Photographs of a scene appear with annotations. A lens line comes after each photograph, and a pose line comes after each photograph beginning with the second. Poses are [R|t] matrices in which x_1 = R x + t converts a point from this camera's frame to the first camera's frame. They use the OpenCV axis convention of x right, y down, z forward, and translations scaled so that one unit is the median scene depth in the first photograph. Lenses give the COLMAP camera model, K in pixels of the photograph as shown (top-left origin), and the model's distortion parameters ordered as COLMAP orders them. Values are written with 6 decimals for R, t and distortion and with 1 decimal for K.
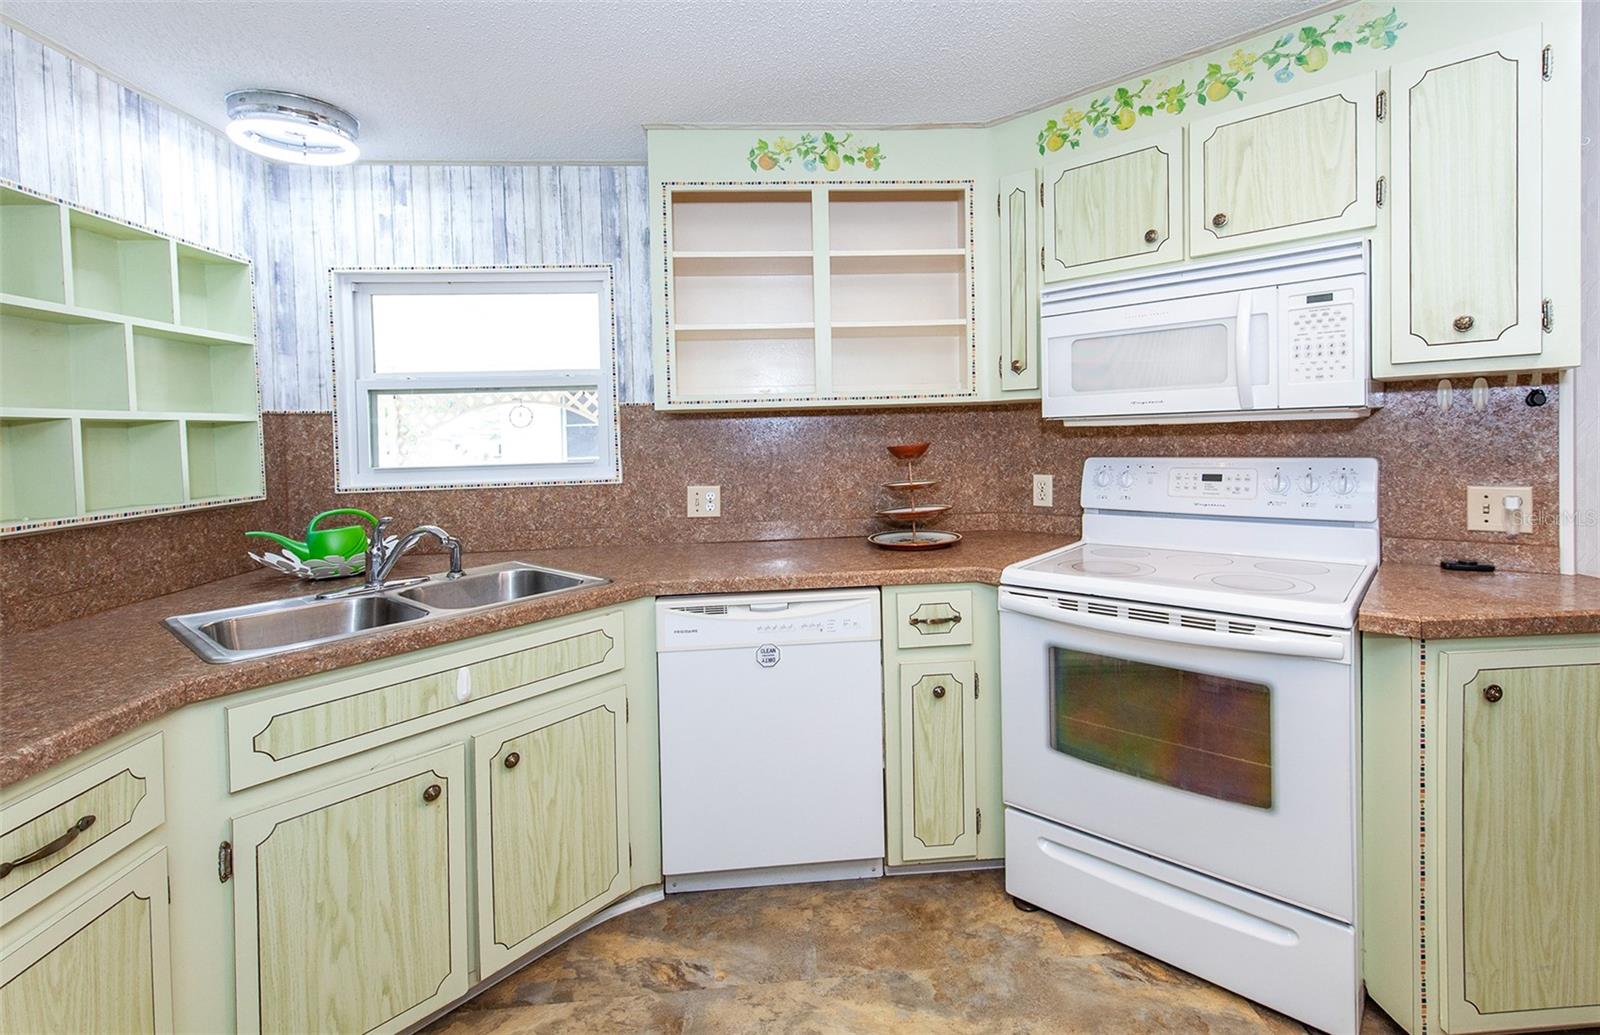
lens RADIAL K [[705.0, 0, 819.1], [0, 705.0, 458.4], [0, 0, 1]] dist [0.001537, -0.004585]
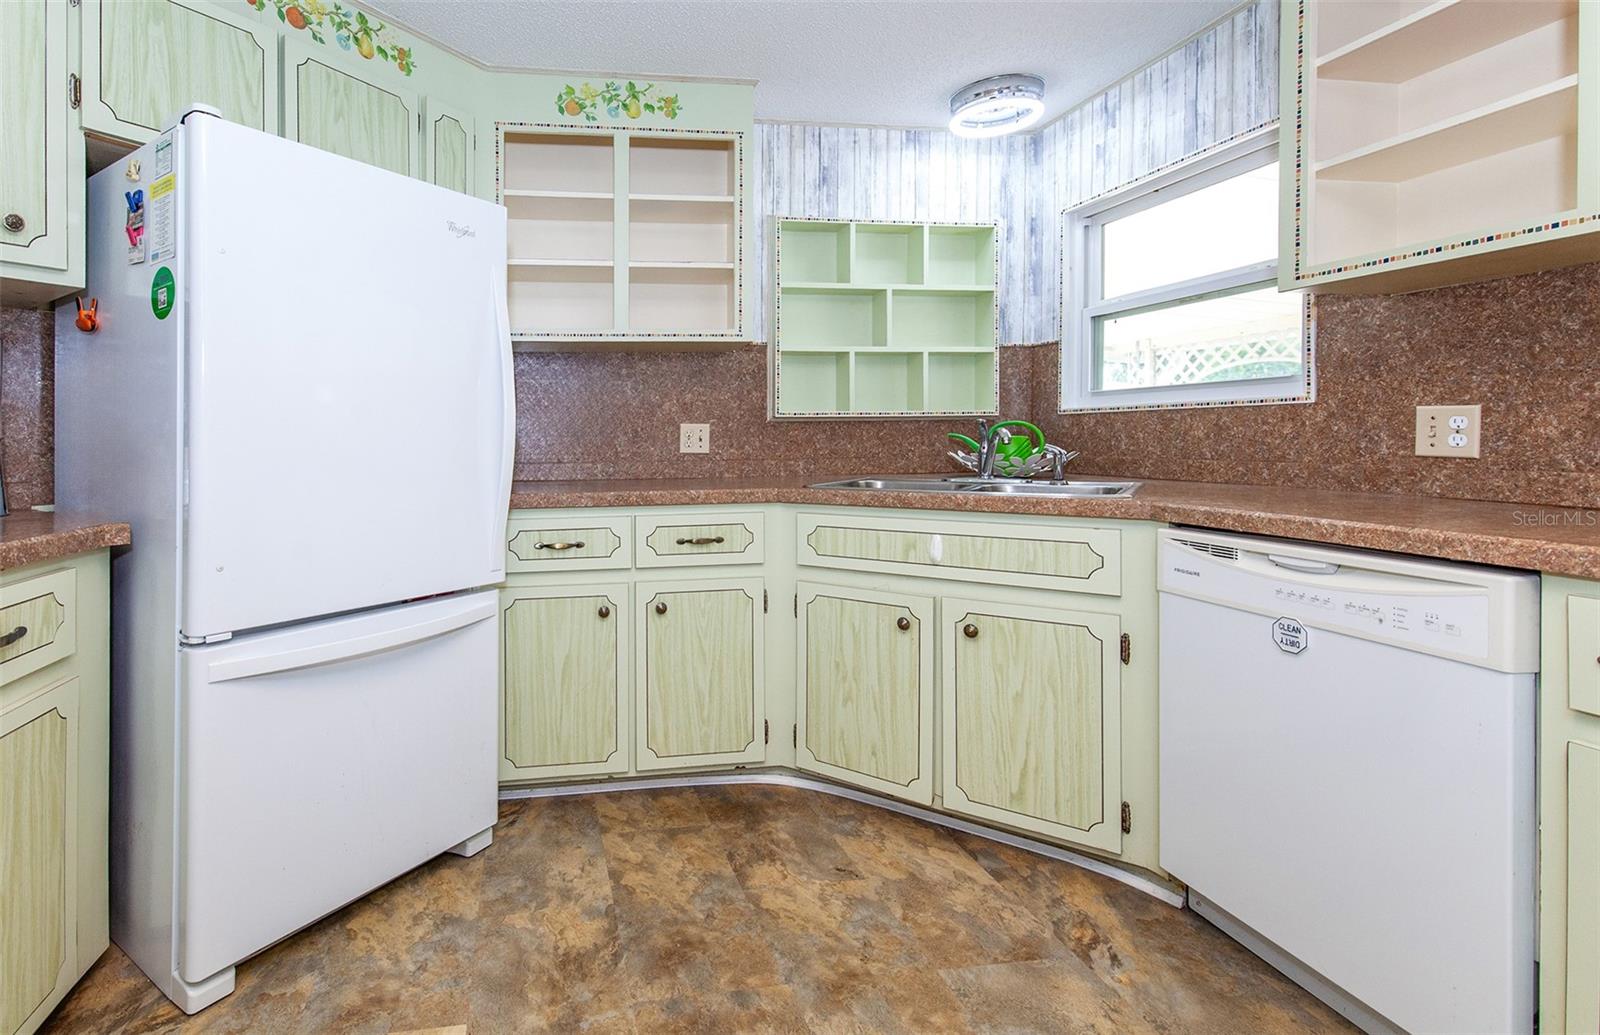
lens RADIAL K [[754.2, 0, 624.1], [0, 754.2, 446.0], [0, 0, 1]] dist [-0.008239, 0.003359]
pose [[0.055570, 0.045702, -0.997408, 0.517919], [-0.027828, 0.998635, 0.044208, 0.074984], [0.998067, 0.025299, 0.056766, 0.281398]]
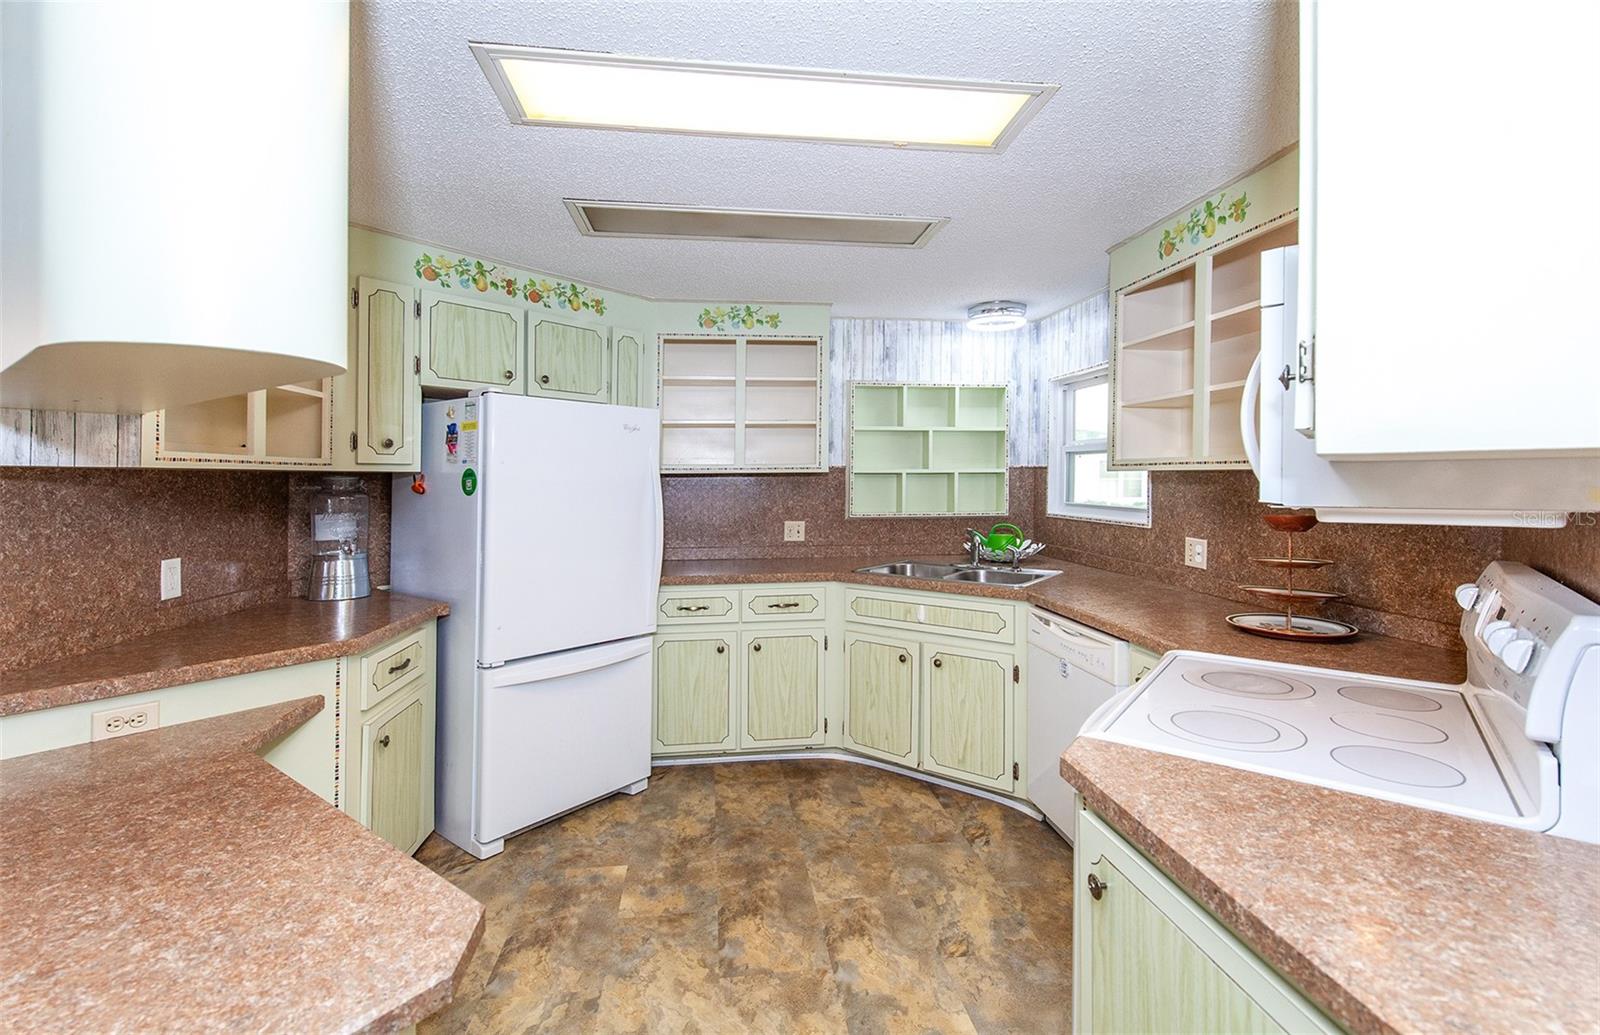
lens RADIAL K [[705.0, 0, 825.3], [0, 705.0, 498.0], [0, 0, 1]] dist [0.001537, -0.004585]
pose [[0.090550, 0.059335, -0.994123, 1.003153], [-0.043952, 0.997489, 0.055533, -0.069894], [0.994922, 0.038665, 0.092930, 0.381413]]
